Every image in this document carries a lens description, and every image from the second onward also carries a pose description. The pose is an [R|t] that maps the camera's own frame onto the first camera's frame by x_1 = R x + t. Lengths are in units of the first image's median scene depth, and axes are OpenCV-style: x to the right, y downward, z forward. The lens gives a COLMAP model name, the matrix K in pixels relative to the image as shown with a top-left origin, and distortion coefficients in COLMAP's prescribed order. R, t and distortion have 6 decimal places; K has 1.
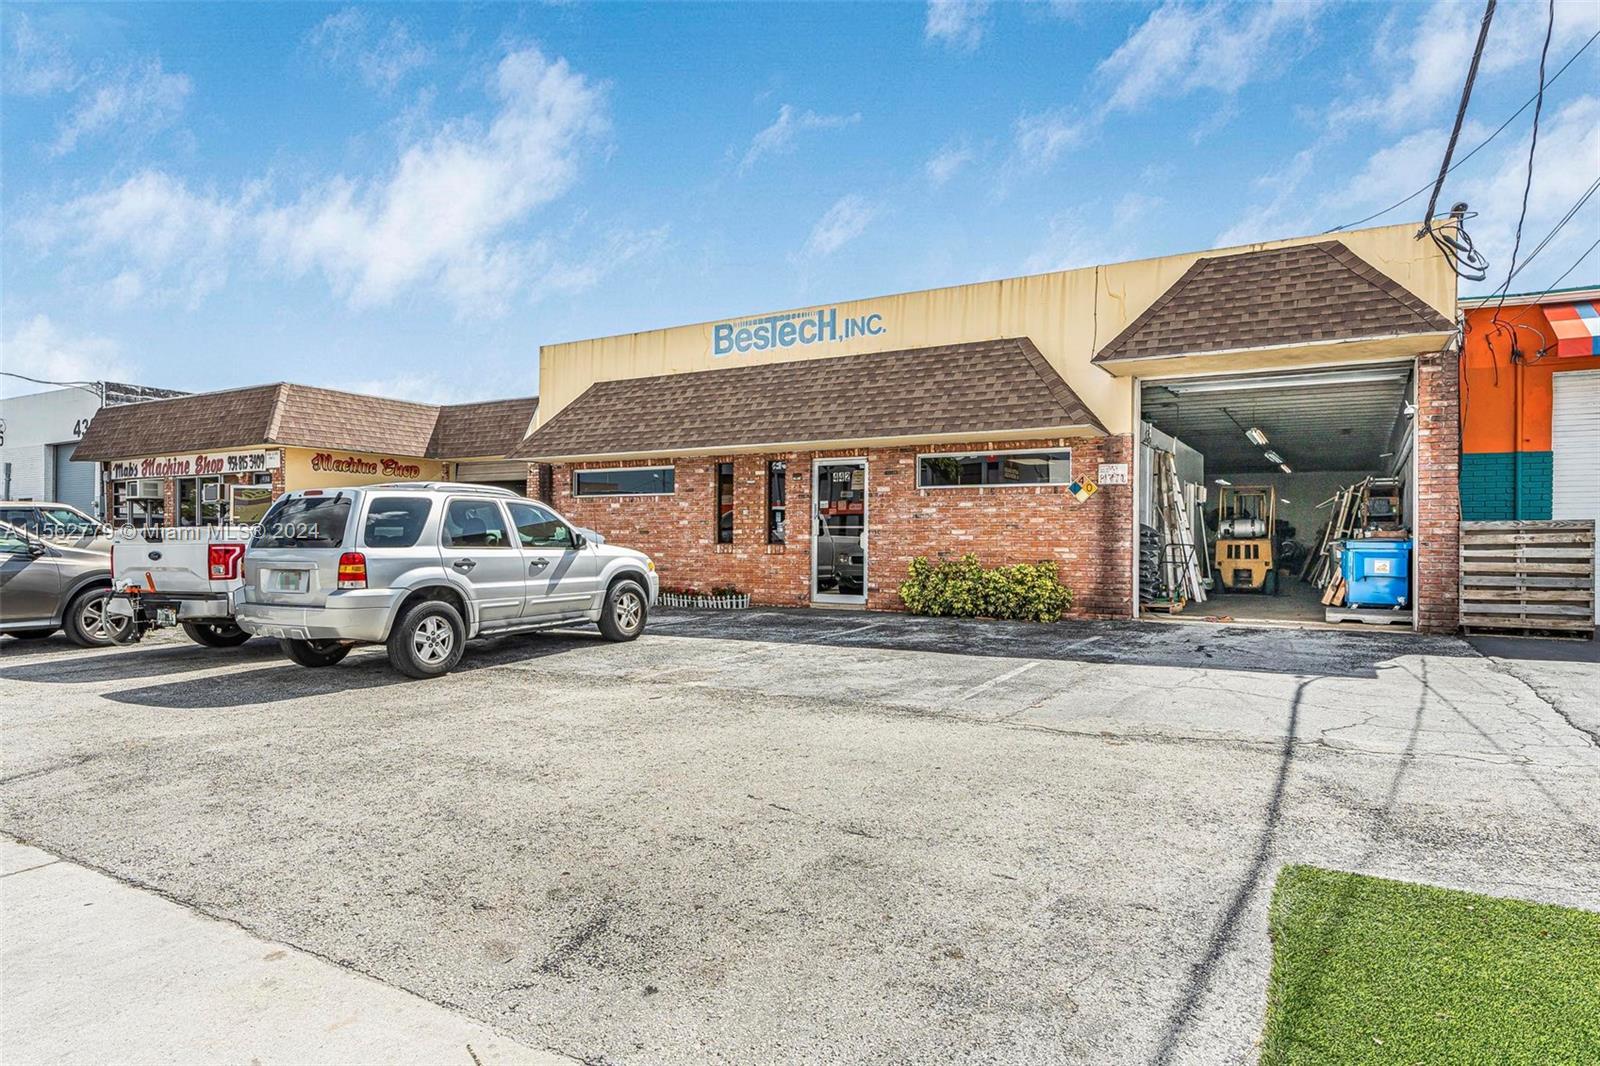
lens RADIAL K [[908.9, 0, 810.2], [0, 908.9, 543.9], [0, 0, 1]] dist [-0.001558, 0.000610]
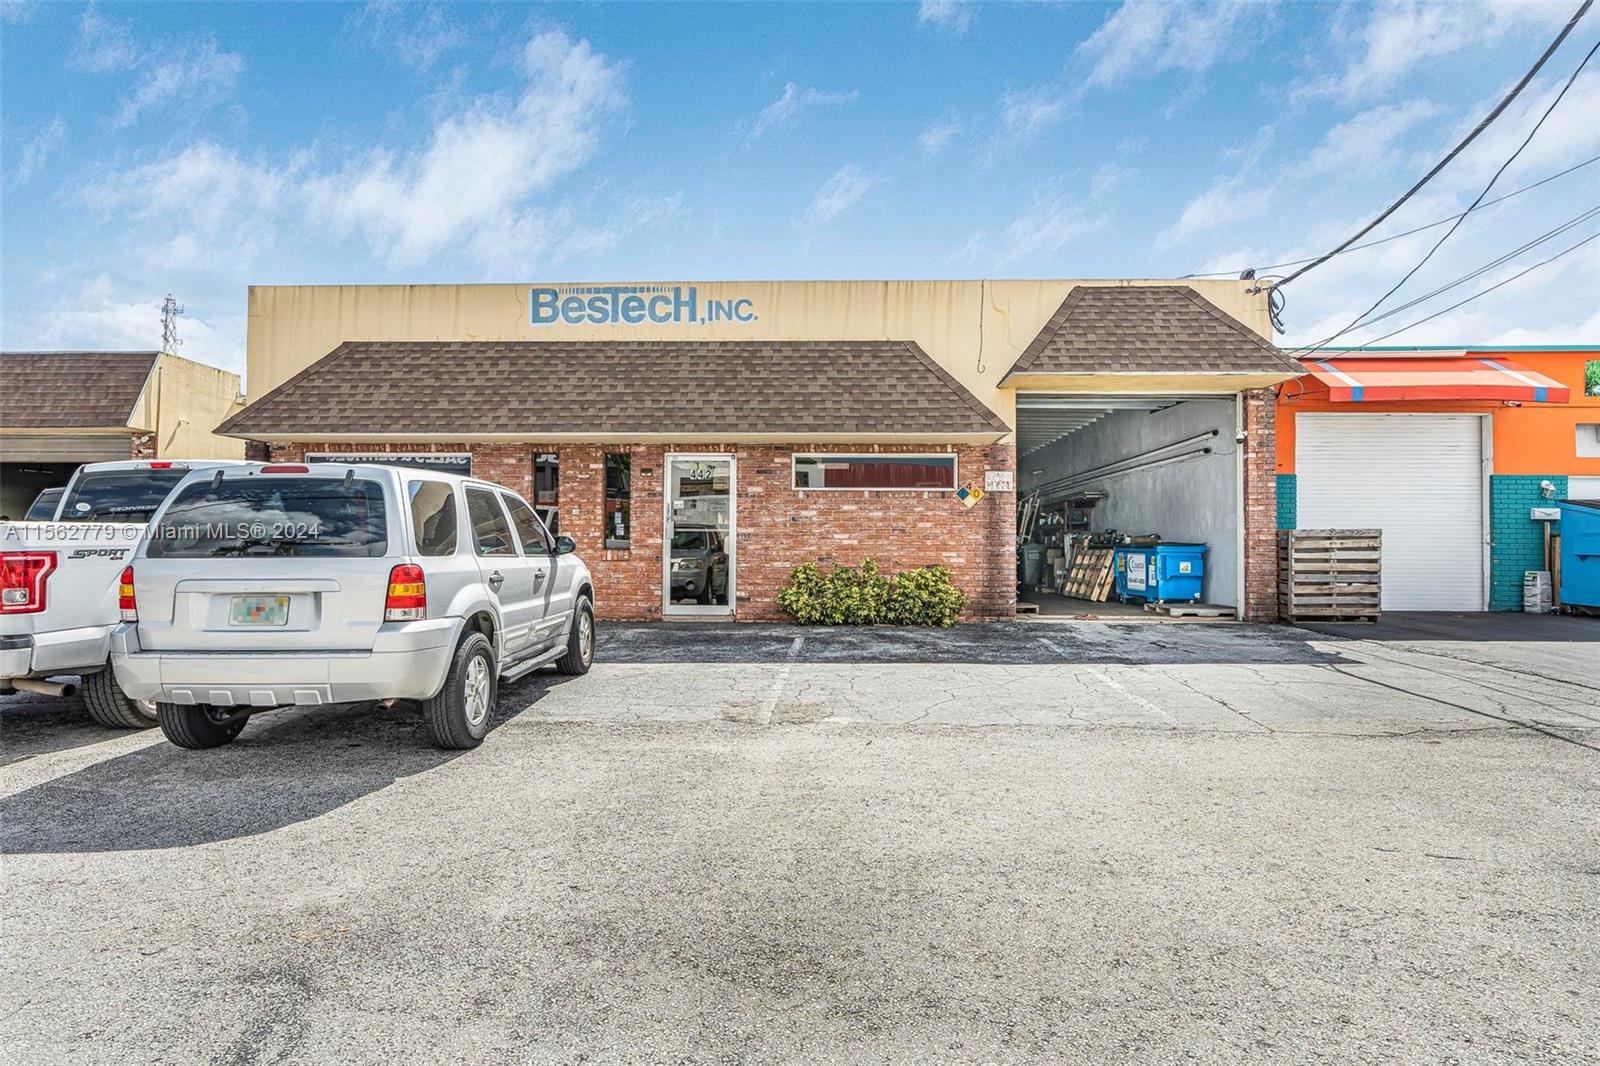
lens RADIAL K [[908.9, 0, 799.3], [0, 908.9, 532.7], [0, 0, 1]] dist [-0.001558, 0.000610]
pose [[0.885118, 0.006300, 0.465325, -0.344621], [0.001371, 0.999869, -0.016145, -0.001358], [-0.465365, 0.014928, 0.884993, 0.183280]]
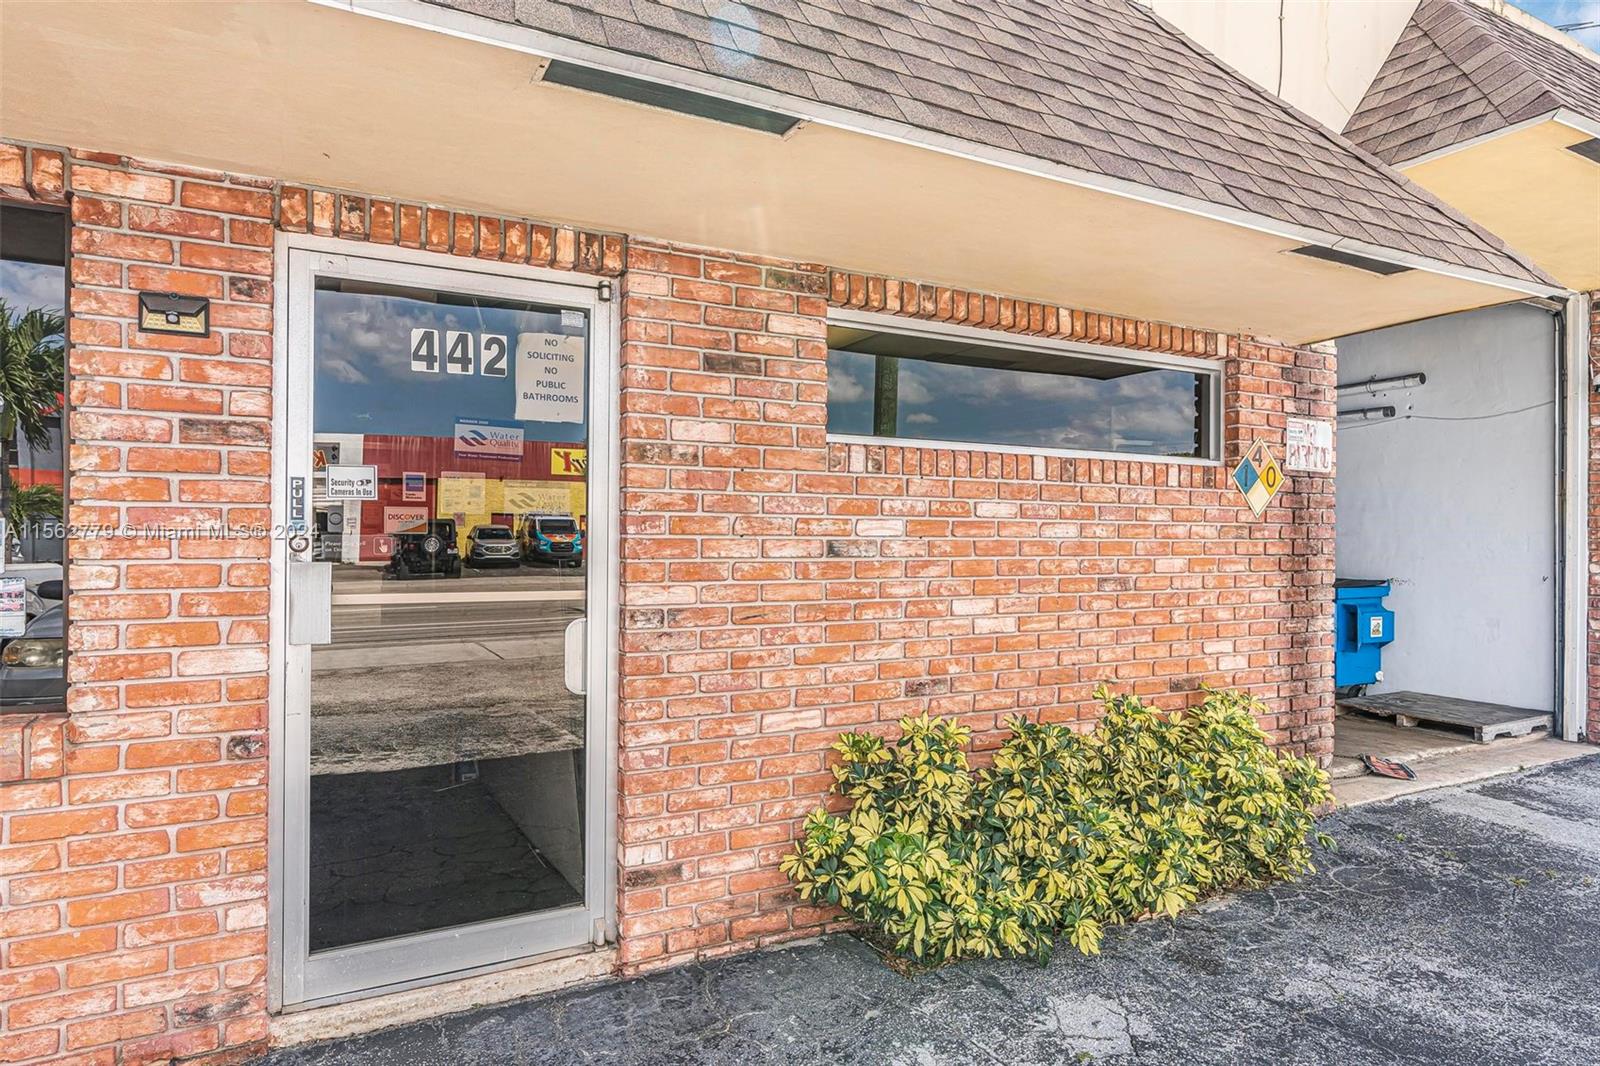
lens RADIAL K [[908.9, 0, 795.1], [0, 908.9, 535.2], [0, 0, 1]] dist [-0.001558, 0.000610]
pose [[0.536416, -0.005147, 0.843938, -0.113484], [-0.003389, 0.999960, 0.008252, -0.039904], [-0.843947, -0.007286, 0.536377, 0.955885]]
